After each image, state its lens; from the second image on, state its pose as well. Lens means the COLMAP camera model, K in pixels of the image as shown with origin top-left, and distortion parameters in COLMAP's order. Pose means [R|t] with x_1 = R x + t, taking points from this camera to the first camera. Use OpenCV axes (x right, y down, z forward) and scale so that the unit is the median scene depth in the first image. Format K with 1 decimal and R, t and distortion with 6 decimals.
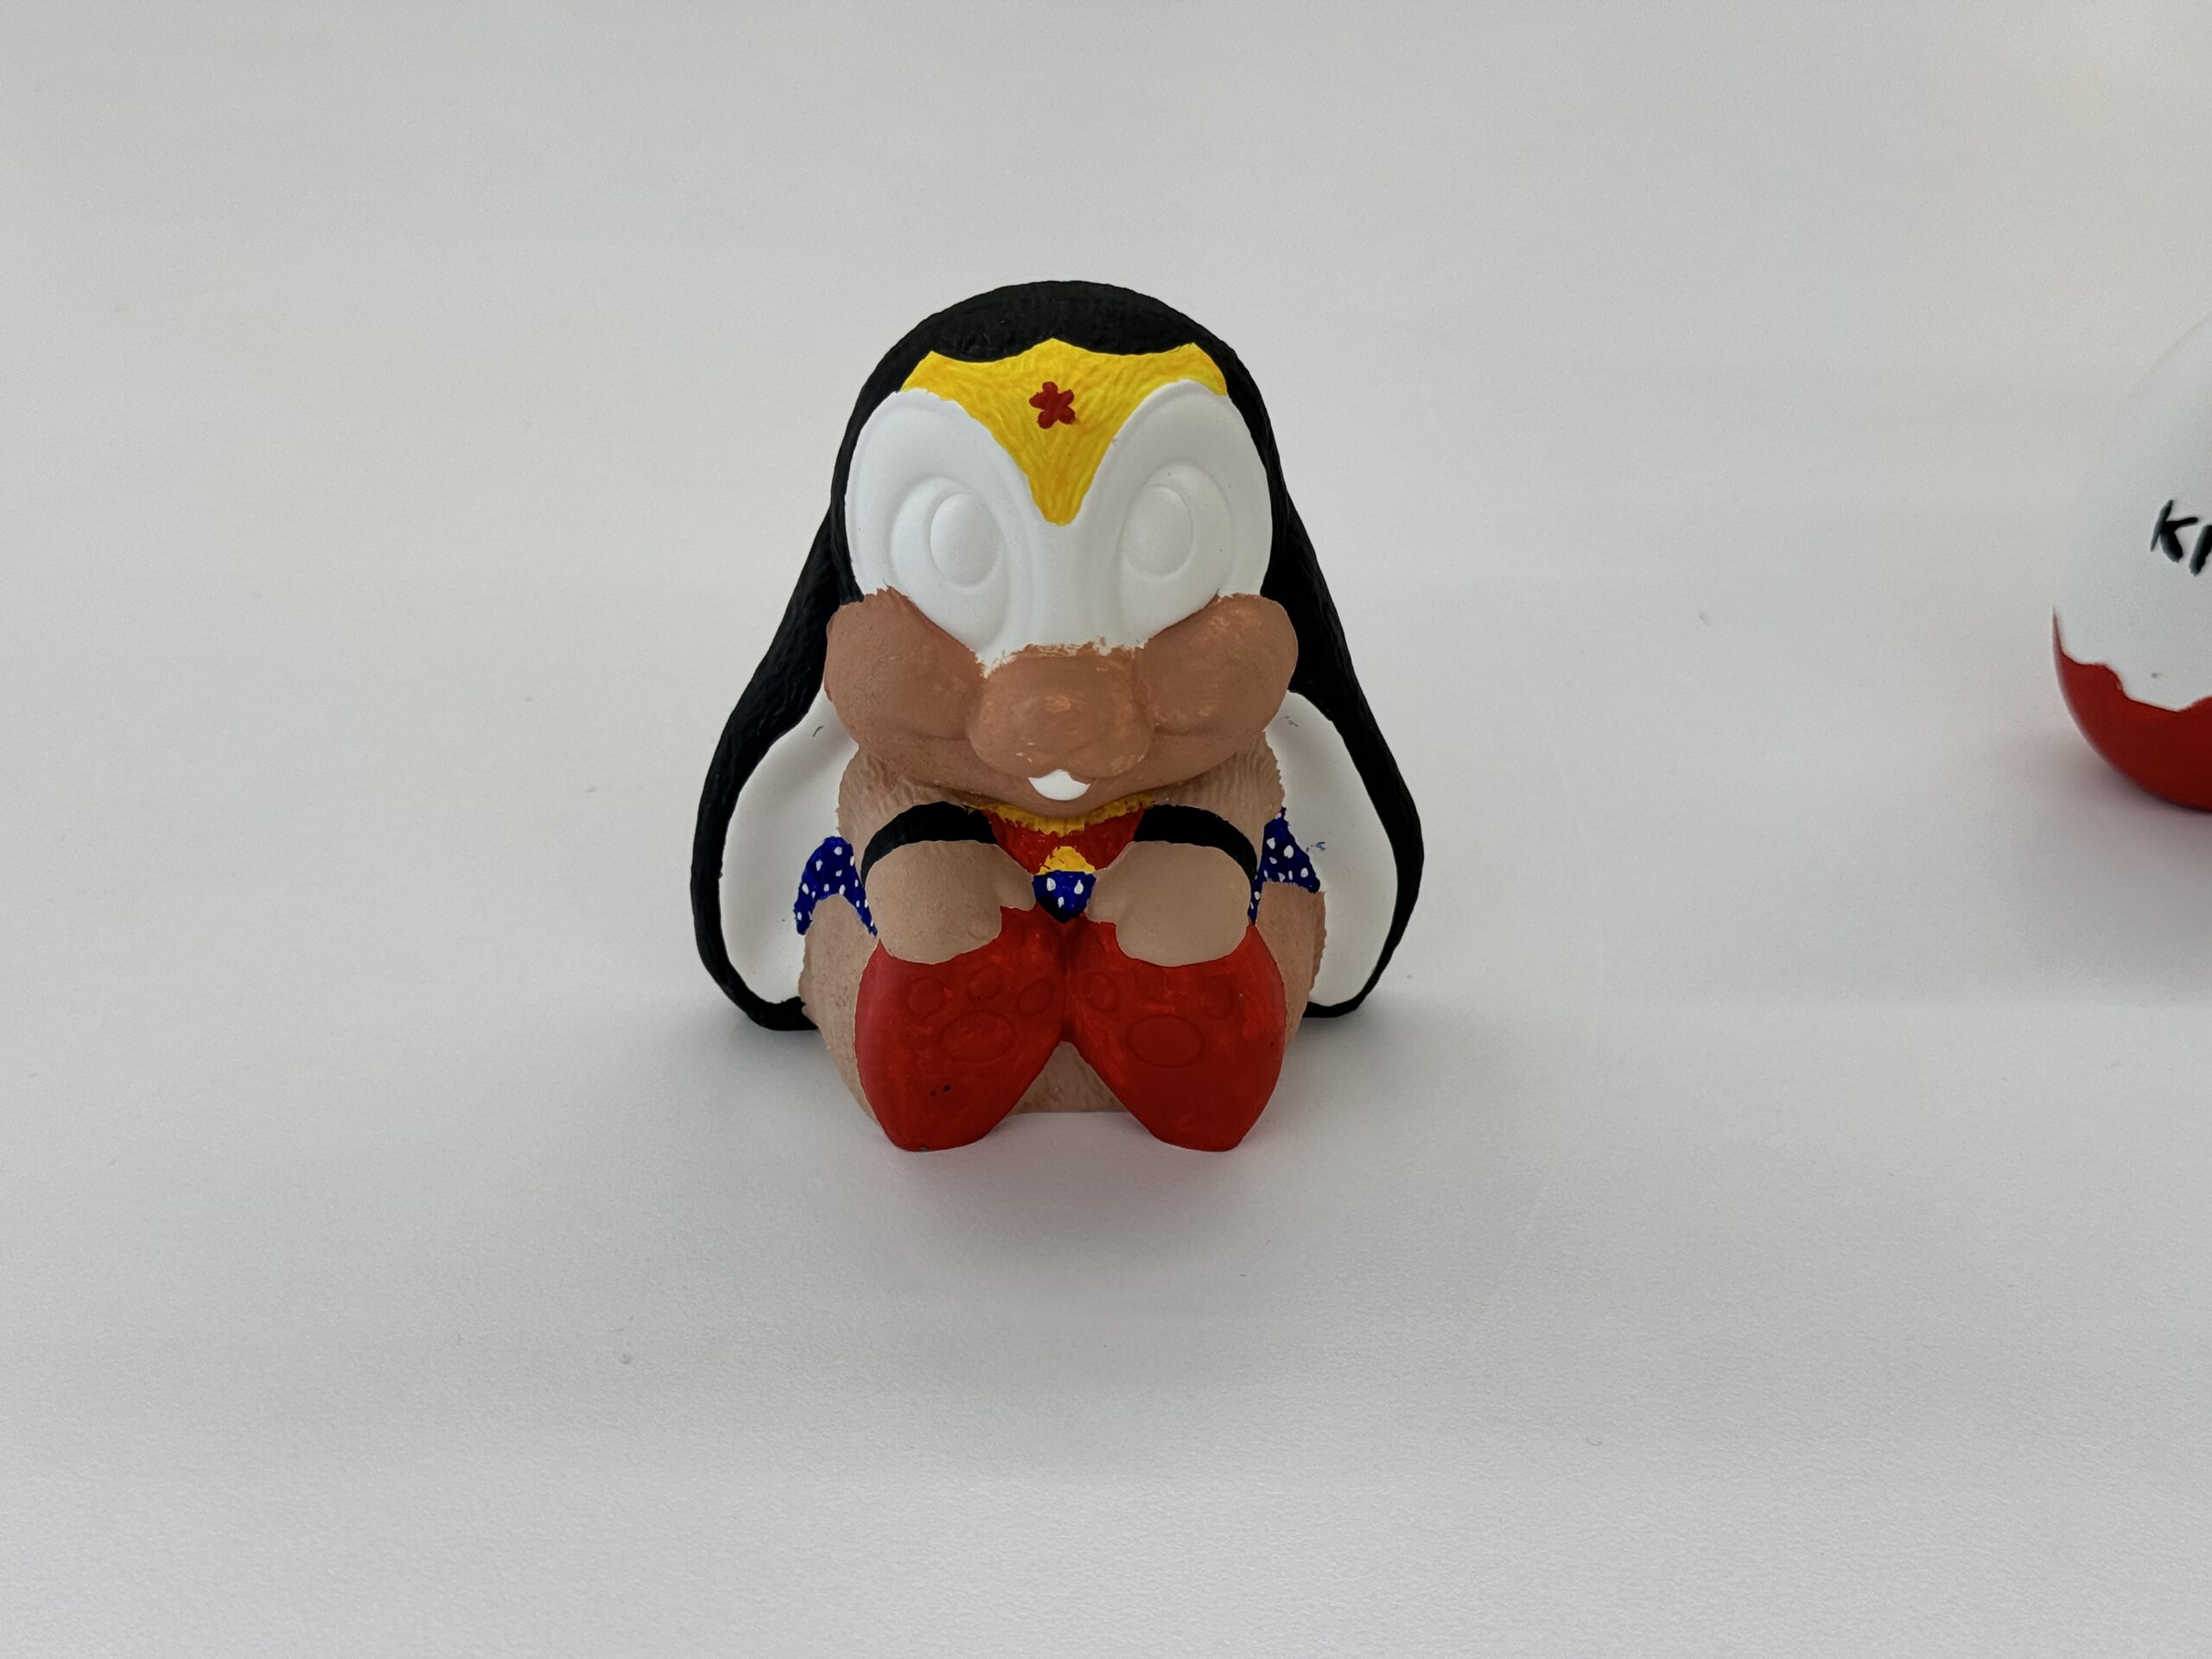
lens RADIAL K [[3126.2, 0, 1106.0], [0, 3126.2, 829.5], [0, 0, 1]] dist [0.147101, 0.018774]
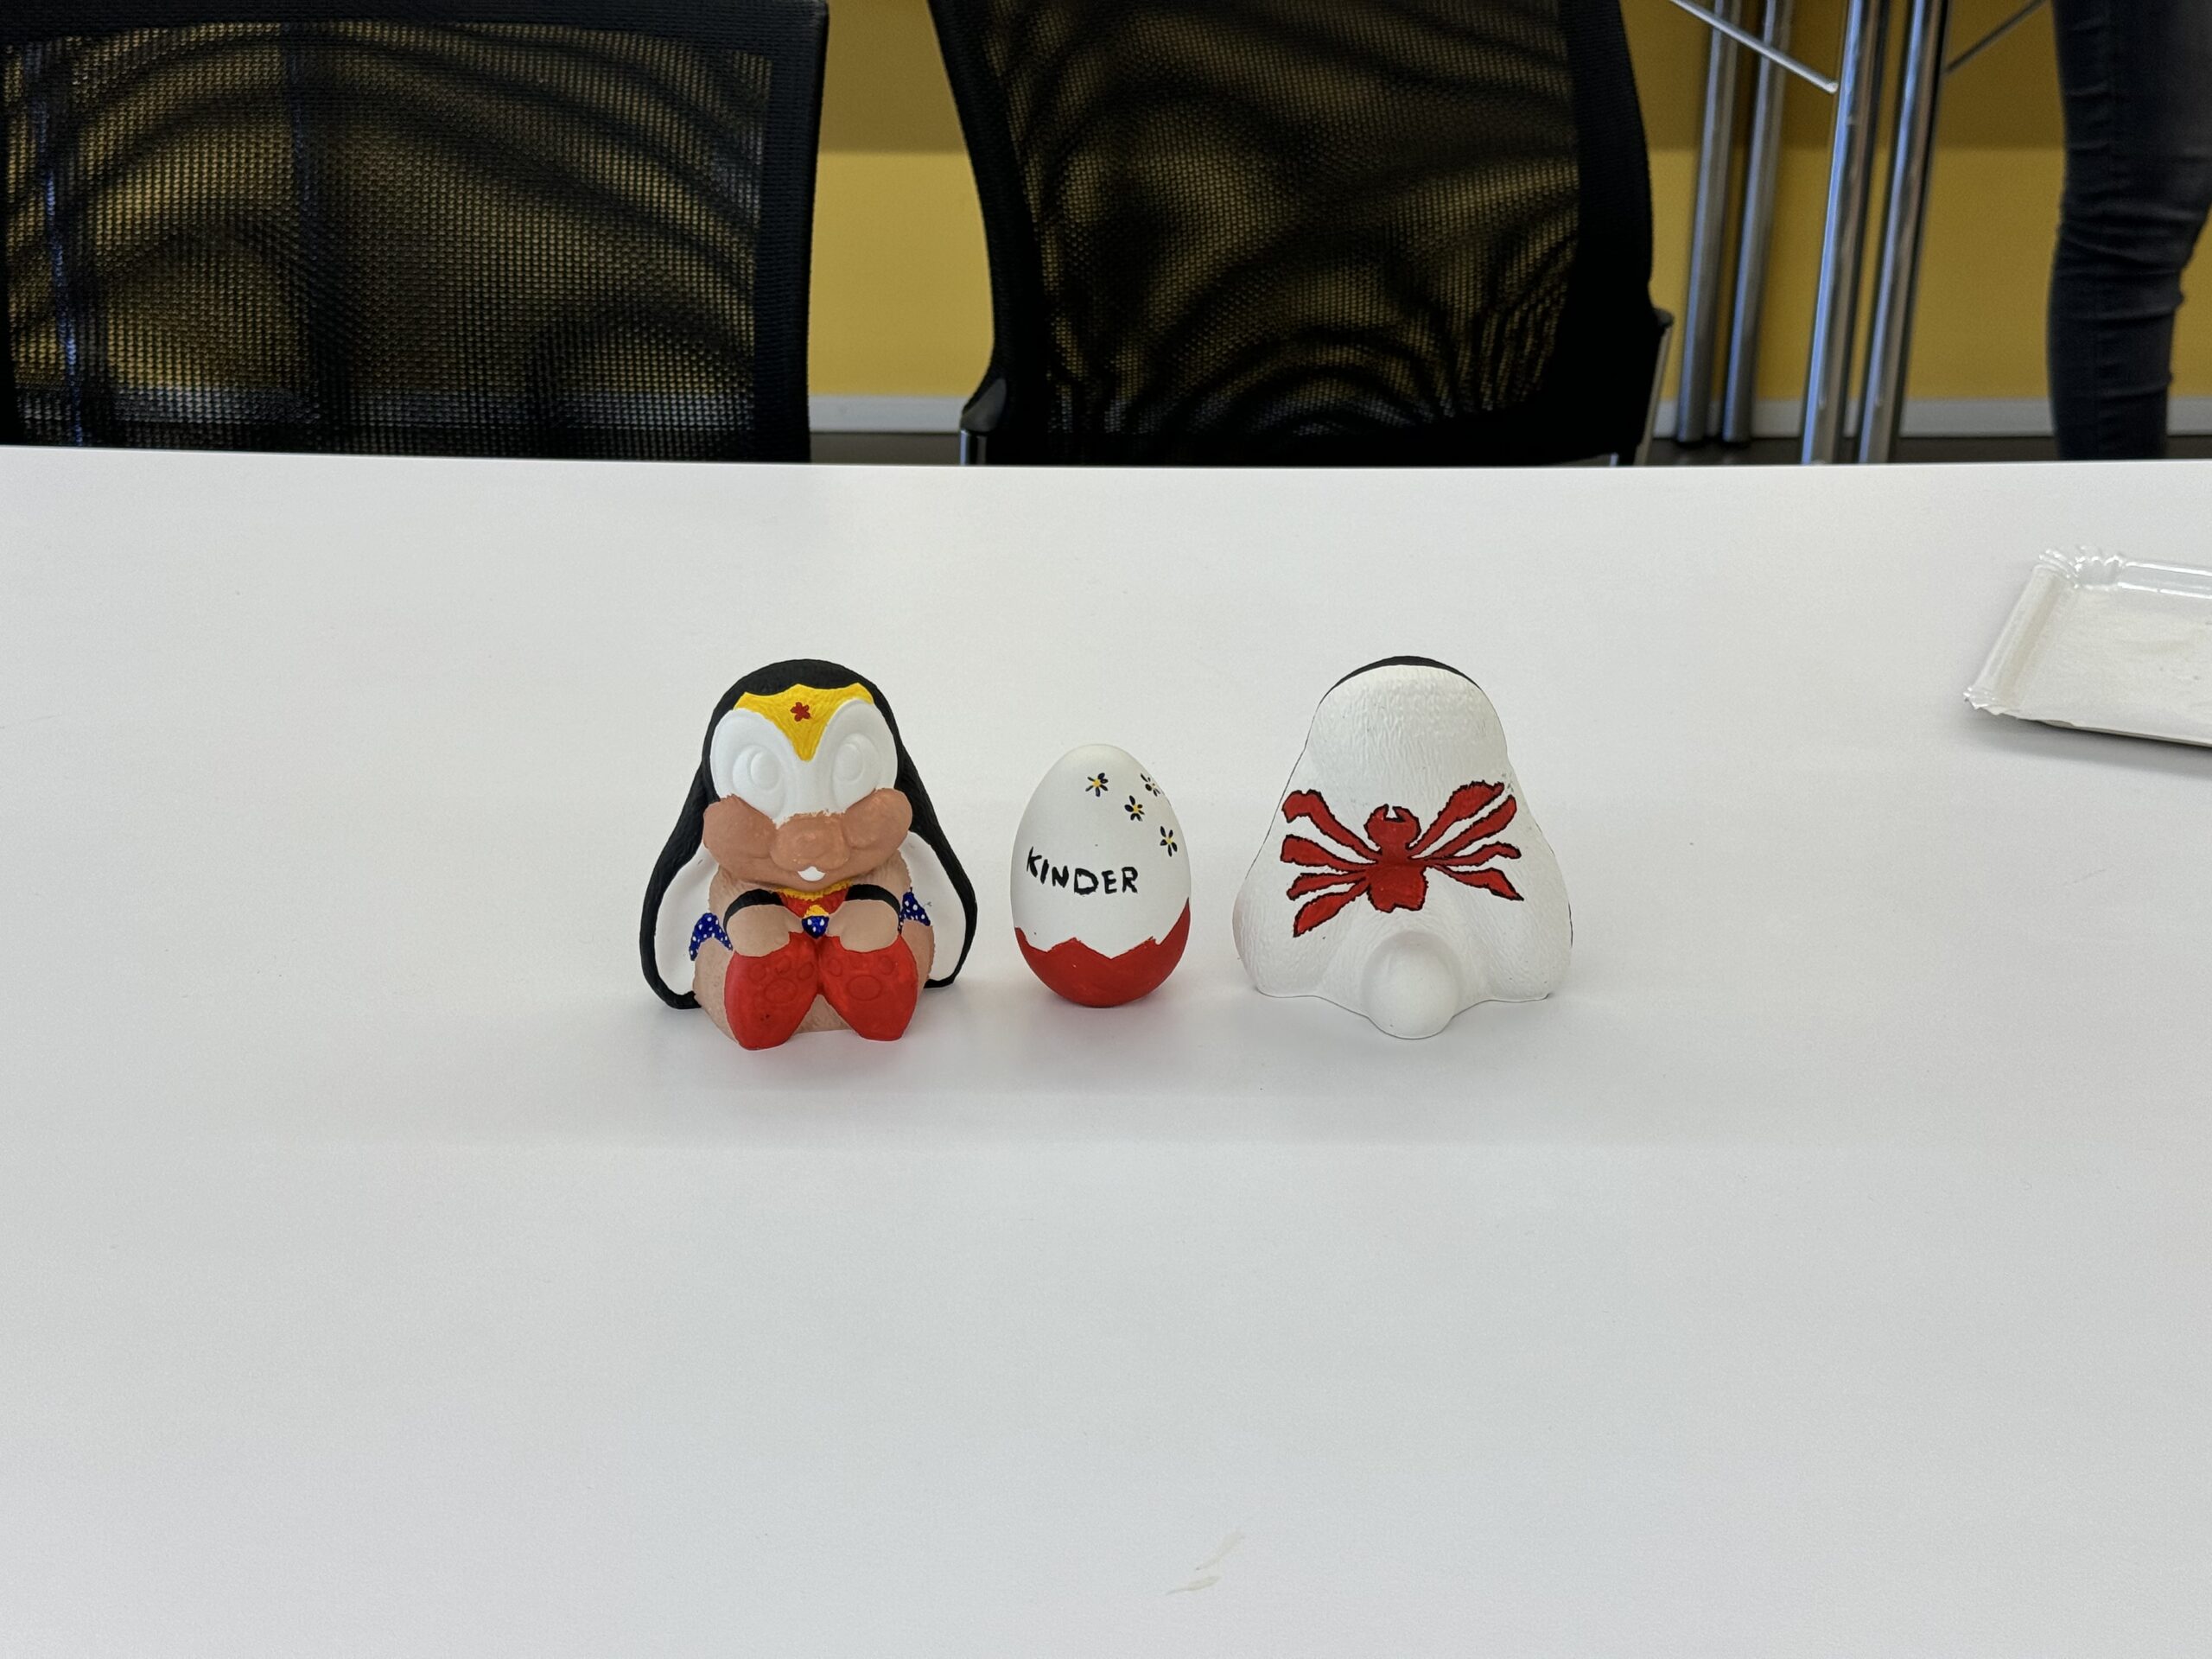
lens RADIAL K [[3126.2, 0, 1106.0], [0, 3126.2, 829.5], [0, 0, 1]] dist [0.147101, 0.018774]
pose [[0.992220, -0.059440, 0.109387, -0.048942], [0.070434, 0.992537, -0.099548, 0.192967], [-0.102653, 0.106478, 0.989002, -1.275454]]
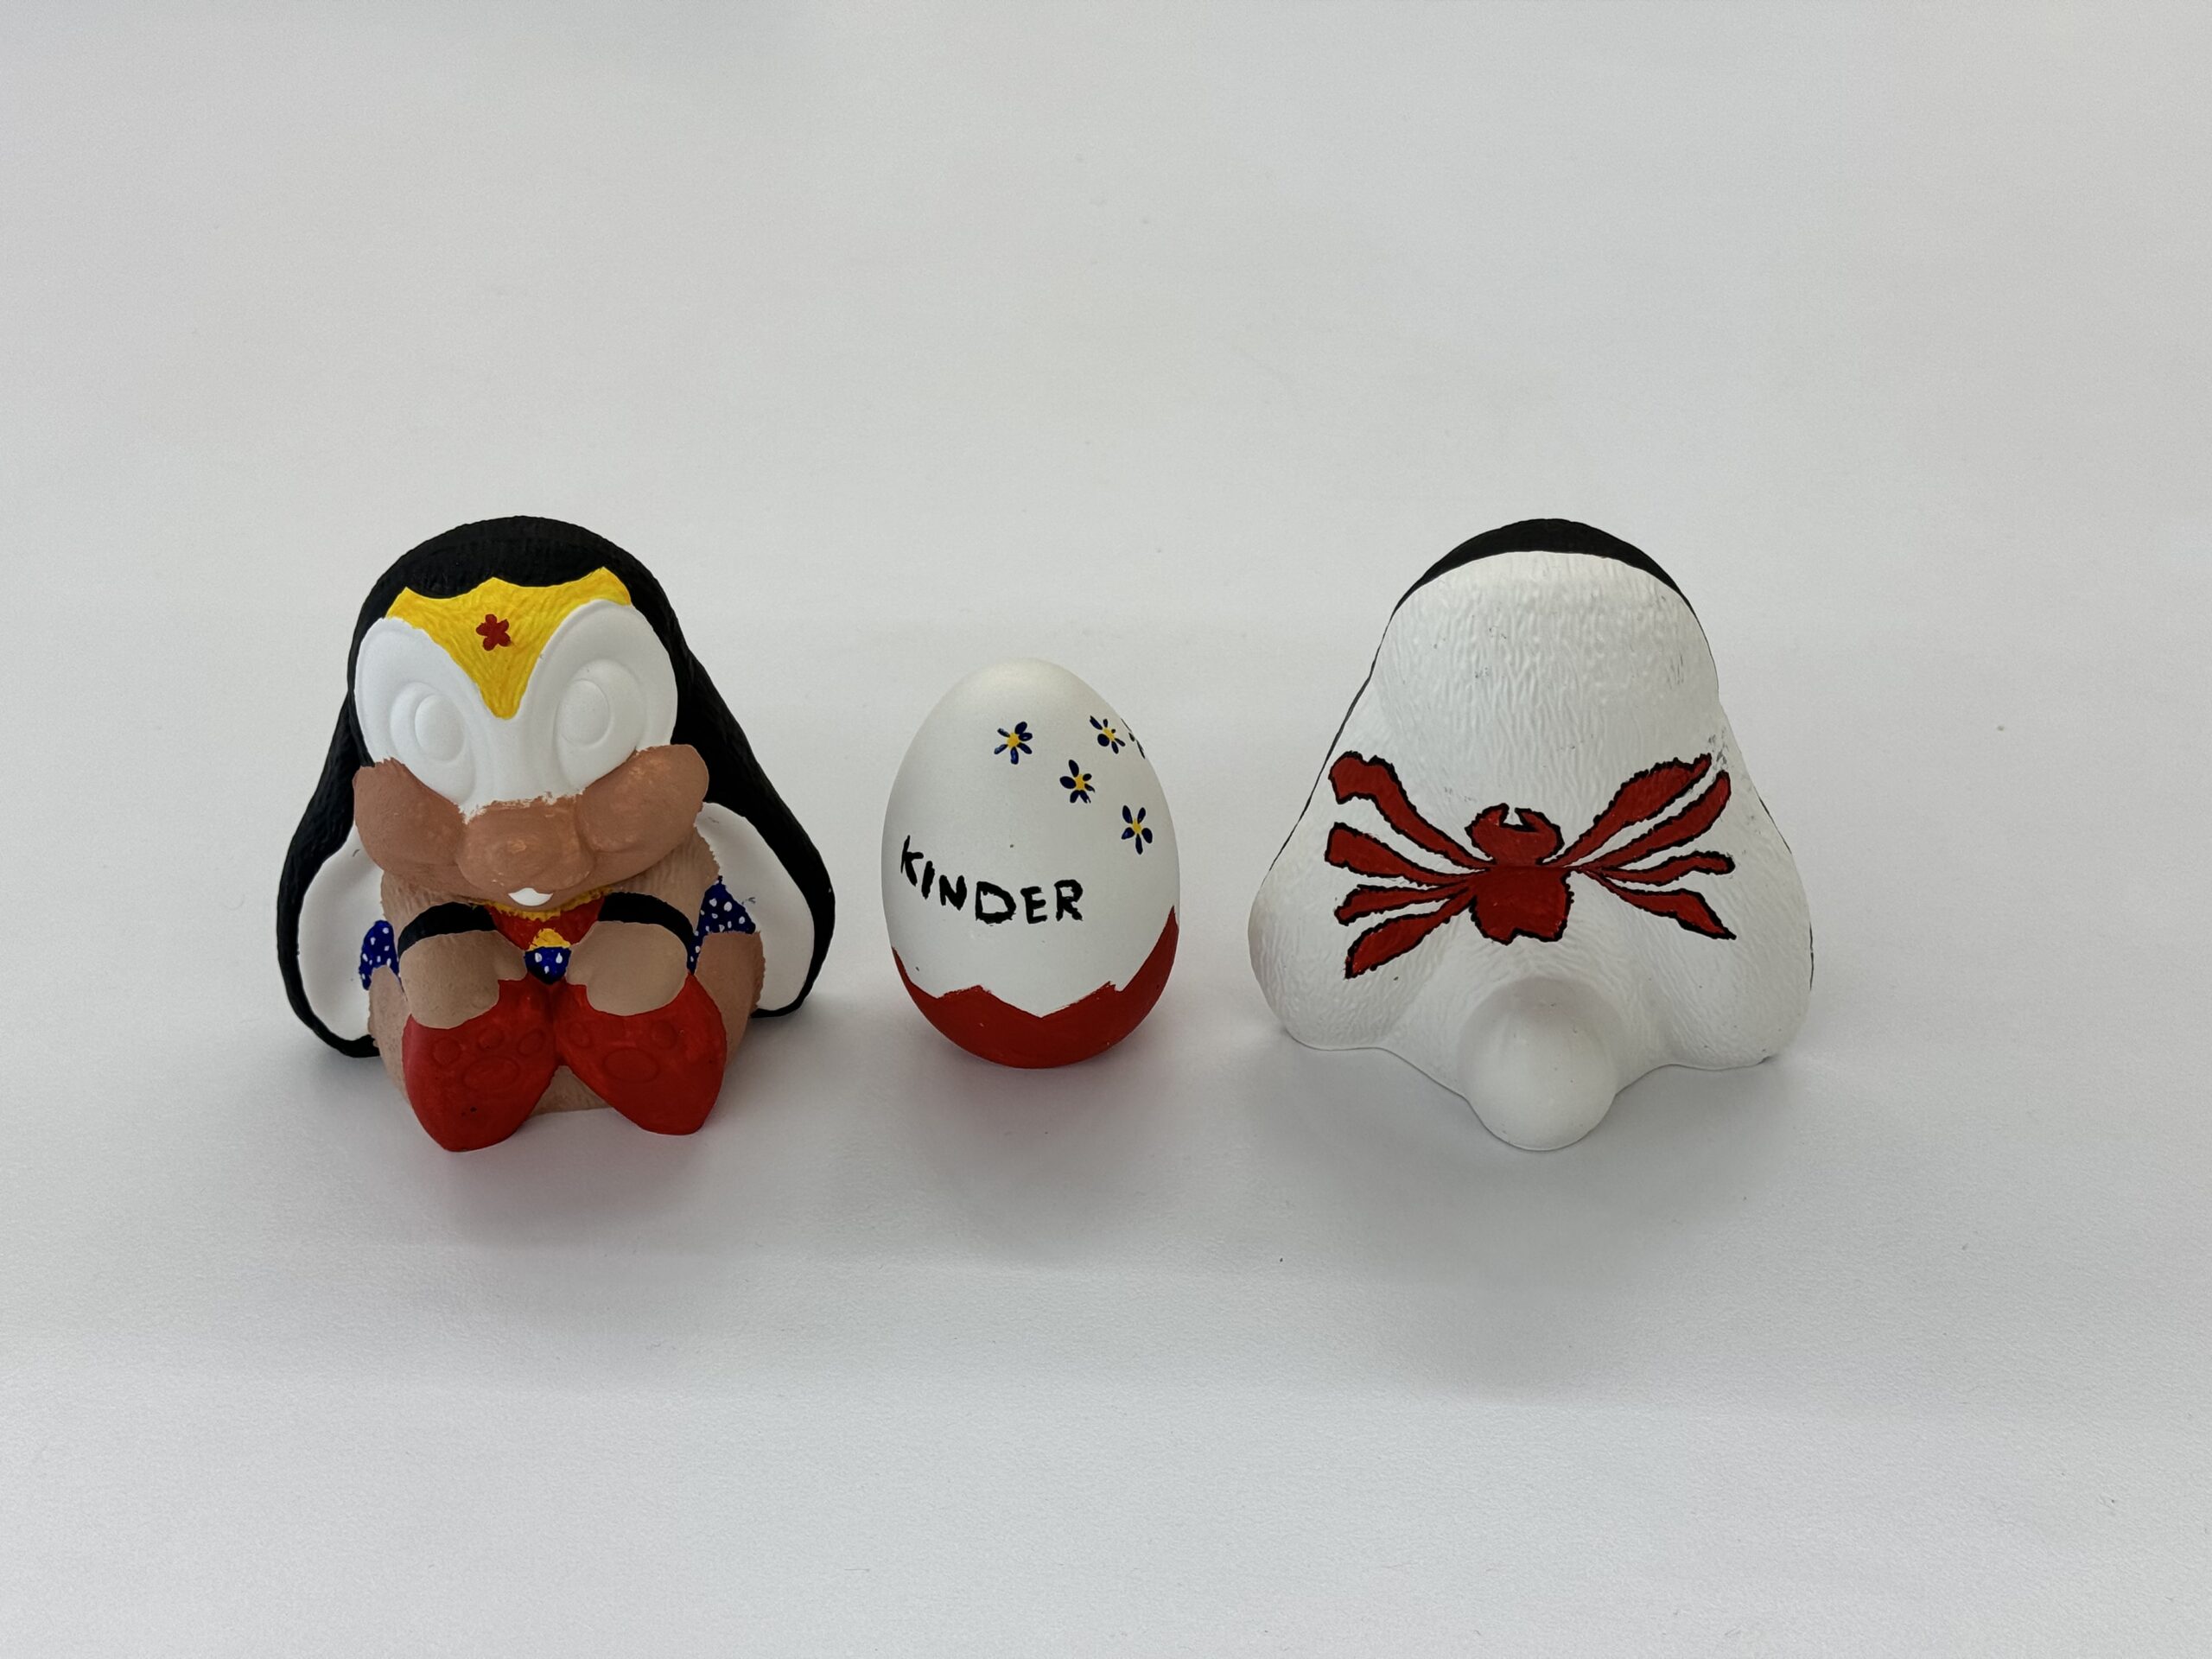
lens RADIAL K [[3126.2, 0, 1106.0], [0, 3126.2, 829.5], [0, 0, 1]] dist [0.147101, 0.018774]
pose [[0.996541, -0.066351, 0.050036, 0.165038], [0.060840, 0.992651, 0.104610, -0.166846], [-0.056609, -0.101204, 0.993254, -0.367599]]
